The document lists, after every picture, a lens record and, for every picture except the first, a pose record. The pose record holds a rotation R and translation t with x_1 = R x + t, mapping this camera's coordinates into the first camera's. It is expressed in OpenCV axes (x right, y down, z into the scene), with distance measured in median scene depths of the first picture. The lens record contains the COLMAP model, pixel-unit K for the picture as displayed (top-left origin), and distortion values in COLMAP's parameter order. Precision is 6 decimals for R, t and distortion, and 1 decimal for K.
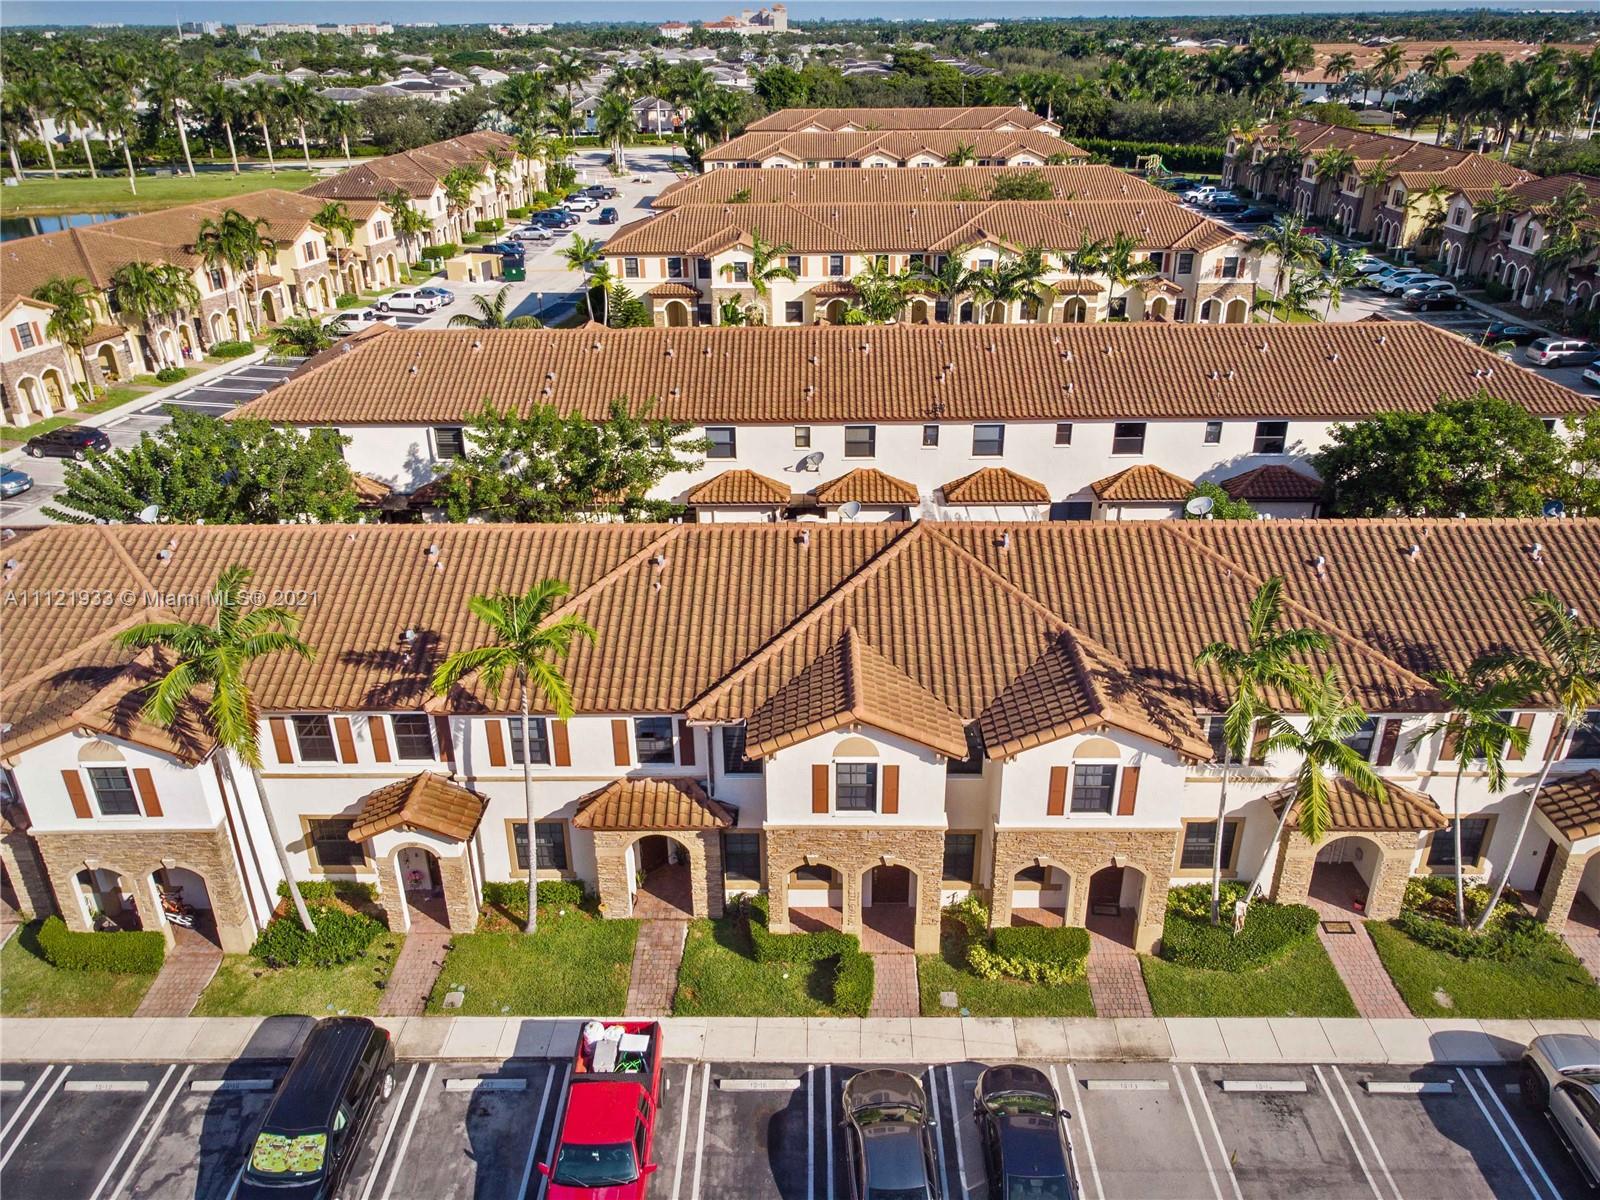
lens RADIAL K [[1186.0, 0, 800.0], [0, 1186.0, 600.0], [0, 0, 1]] dist [0.009922, 0.008056]
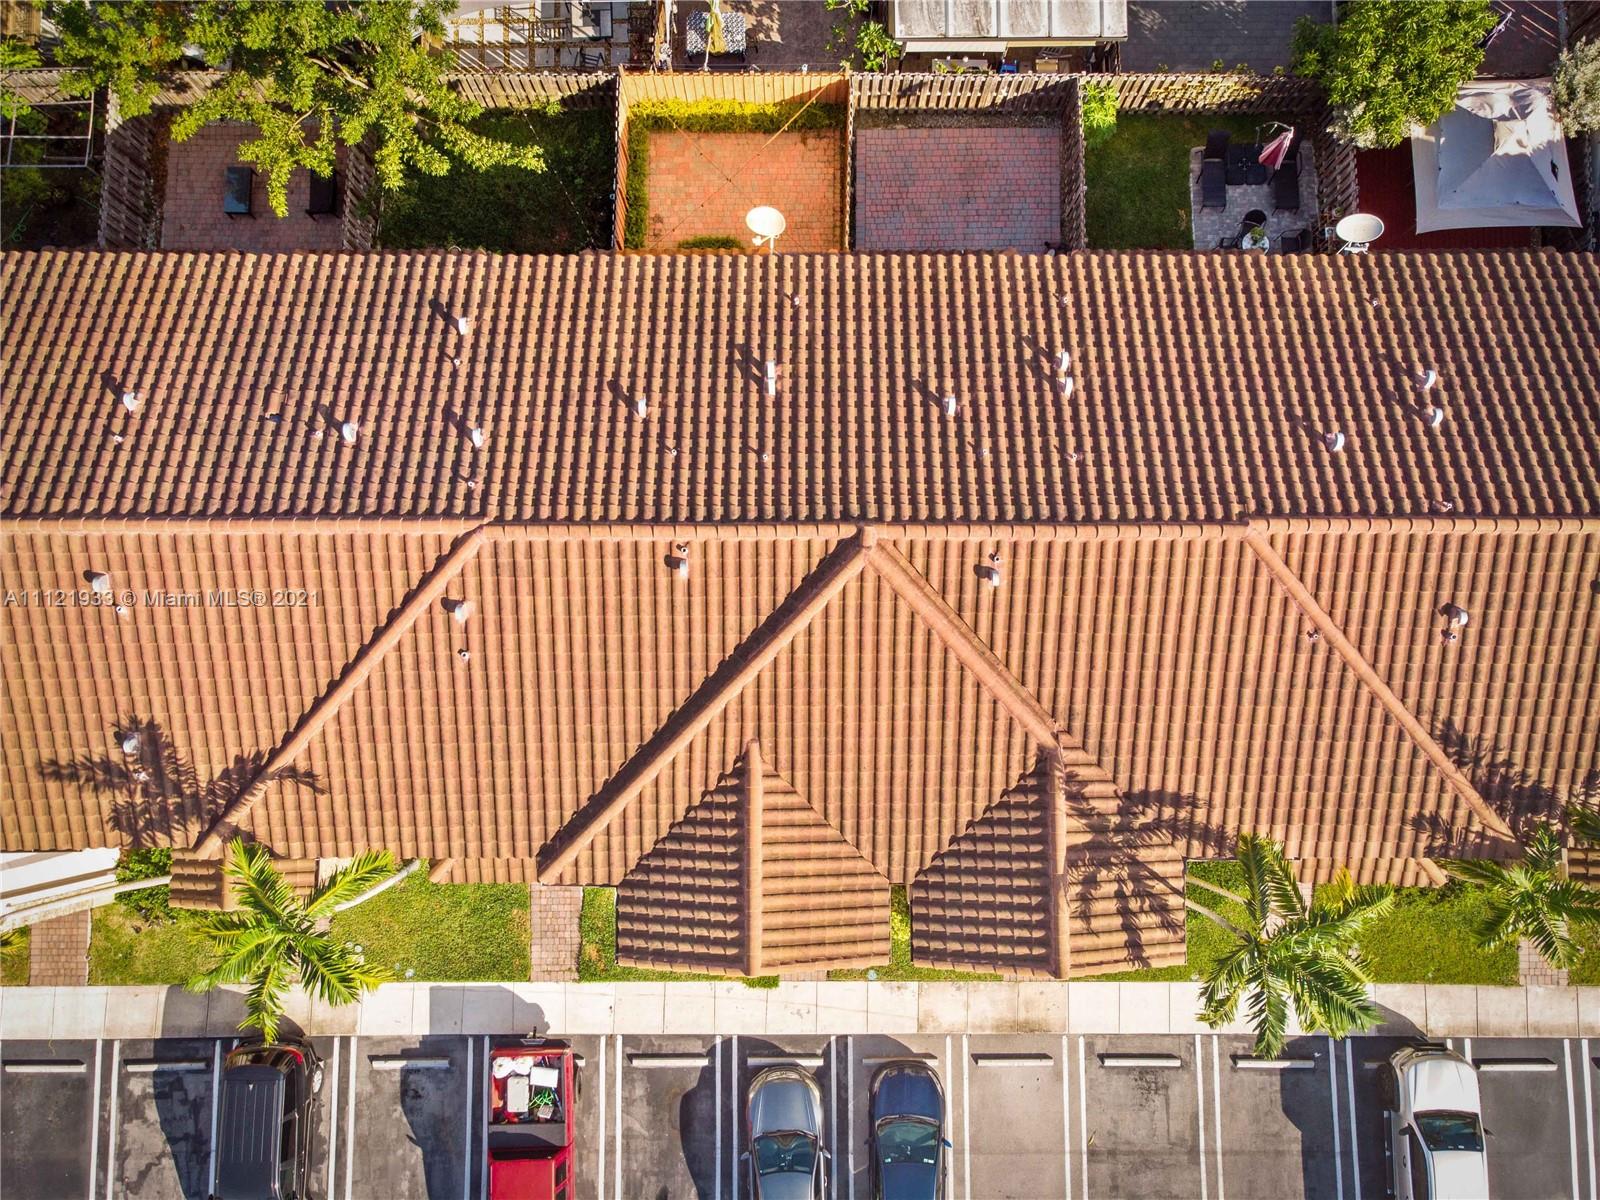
lens RADIAL K [[1186.0, 0, 800.0], [0, 1186.0, 600.0], [0, 0, 1]] dist [0.009922, 0.008056]
pose [[0.999779, -0.012198, 0.017097, 0.068080], [-0.008154, 0.524747, 0.851219, -0.703693], [-0.019355, -0.851171, 0.524532, 0.783348]]
